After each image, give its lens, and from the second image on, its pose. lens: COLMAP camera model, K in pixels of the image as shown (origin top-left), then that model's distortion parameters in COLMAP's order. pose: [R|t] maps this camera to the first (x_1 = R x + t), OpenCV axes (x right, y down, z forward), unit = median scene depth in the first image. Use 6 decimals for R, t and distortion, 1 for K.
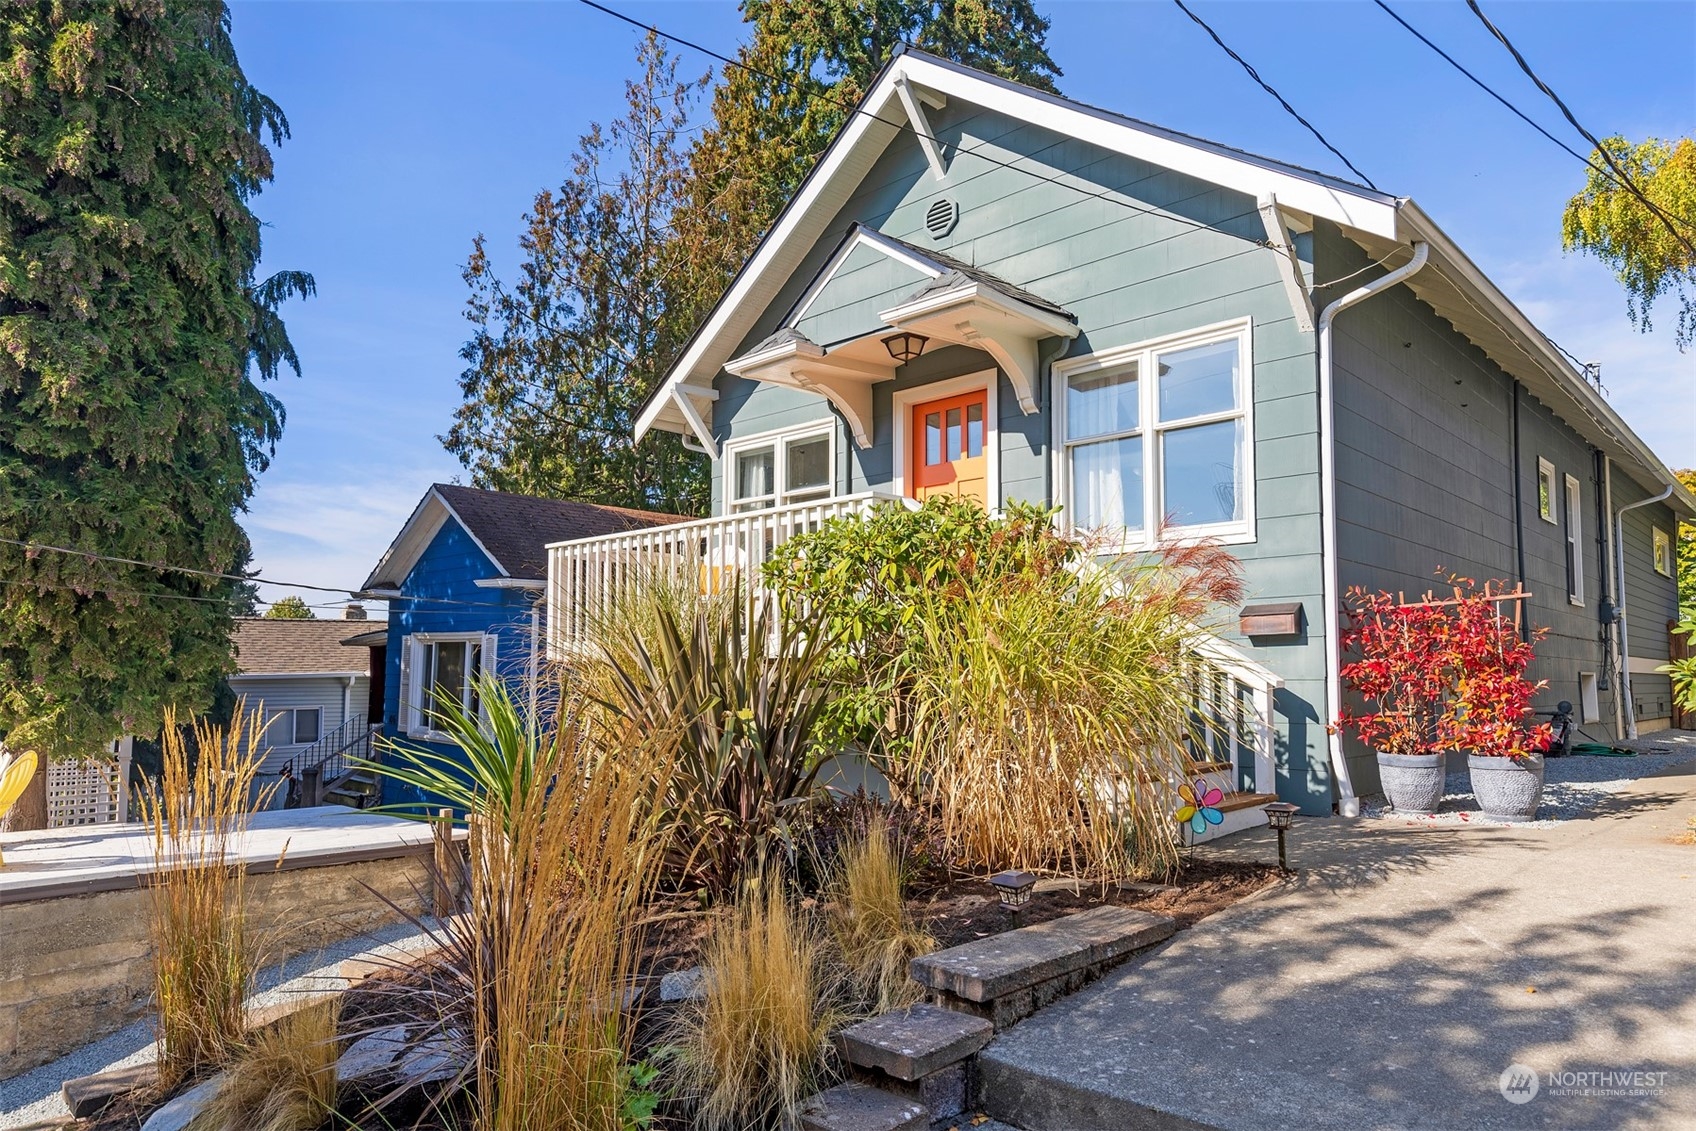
lens RADIAL K [[1034.1, 0, 795.6], [0, 1034.1, 614.1], [0, 0, 1]] dist [-0.007327, 0.001308]
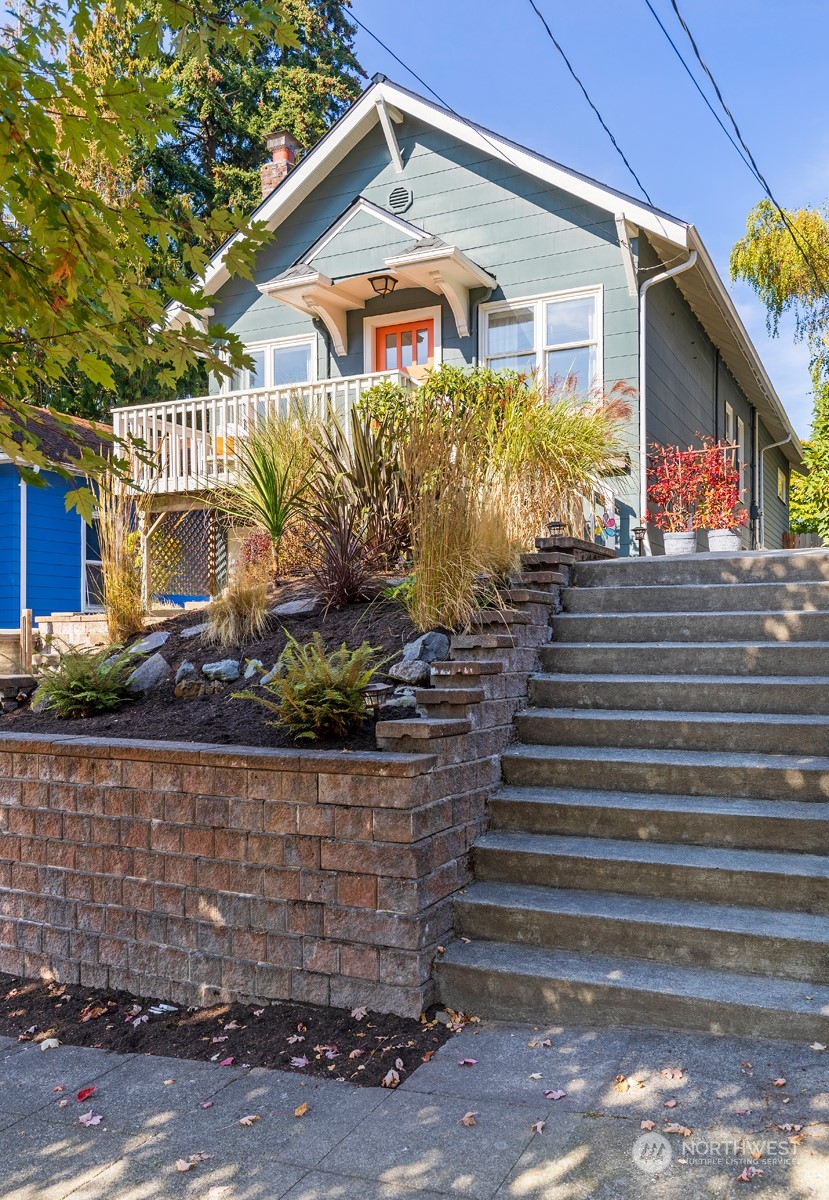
lens RADIAL K [[985.0, 0, 387.8], [0, 985.0, 636.6], [0, 0, 1]] dist [0.012598, -0.016017]
pose [[0.945552, -0.011259, 0.325276, -0.376177], [-0.008087, 0.998280, 0.058062, 0.175359], [-0.325370, -0.057531, 0.943835, -0.400313]]
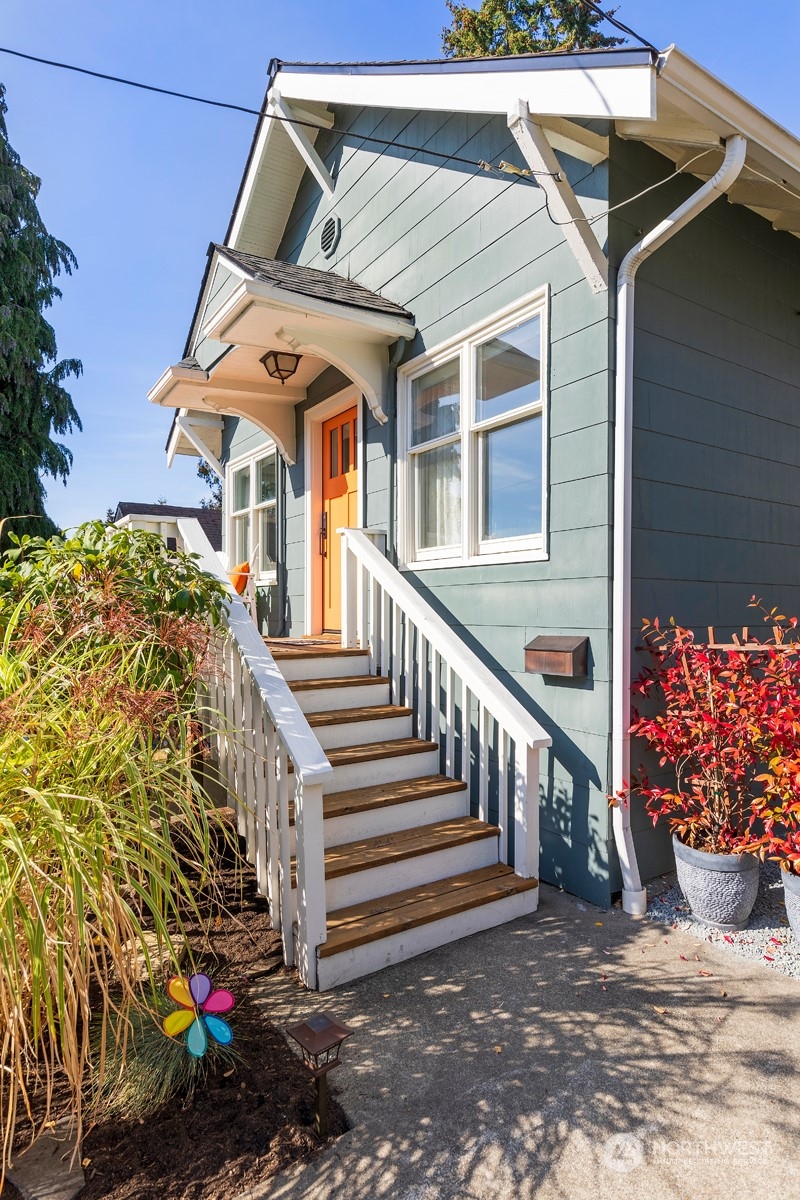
lens RADIAL K [[637.8, 0, 407.3], [0, 637.8, 604.7], [0, 0, 1]] dist [-0.004619, 0.003008]
pose [[0.982579, -0.009708, -0.185594, 0.364554], [0.021006, 0.998037, 0.059004, -0.056540], [0.184657, -0.061875, 0.980853, 0.401160]]
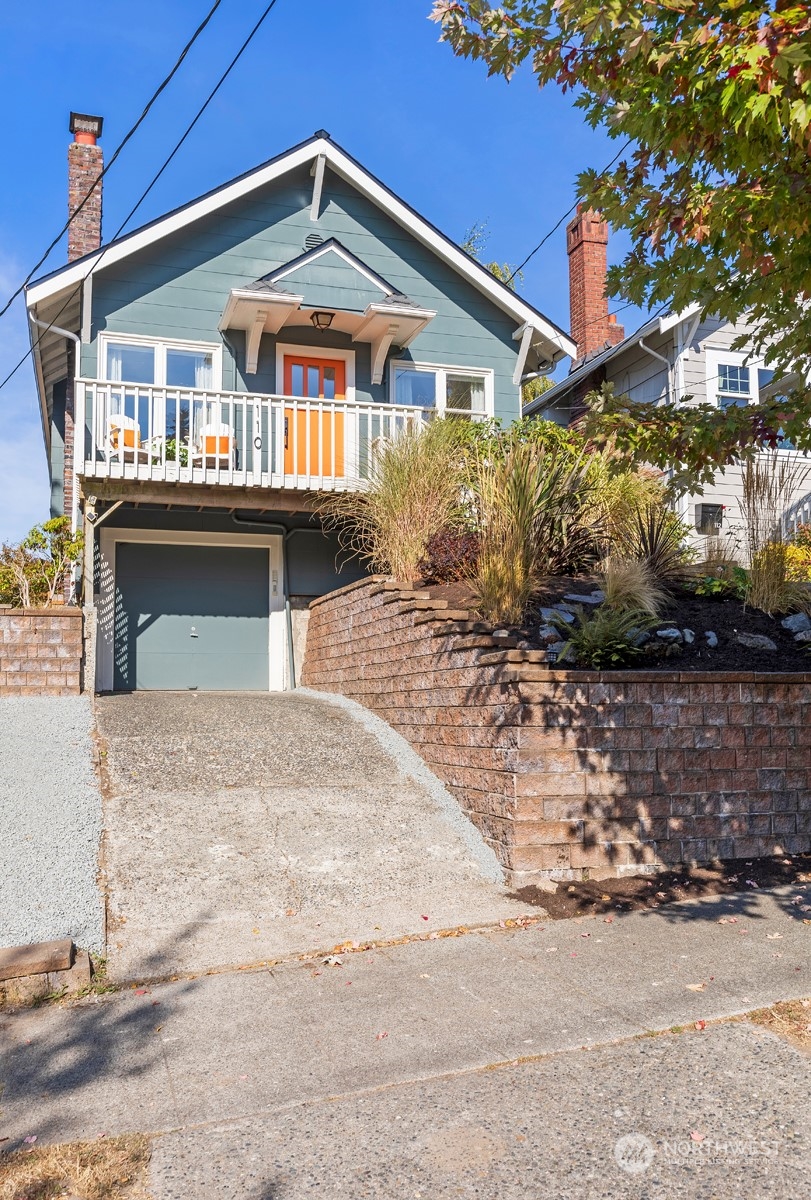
lens RADIAL K [[1023.0, 0, 425.2], [0, 1023.0, 627.1], [0, 0, 1]] dist [0.023134, 0.000919]
pose [[0.457353, 0.060685, 0.887212, -1.266780], [-0.044475, 0.997981, -0.045335, 0.296109], [-0.888172, -0.018724, 0.459129, 0.123063]]
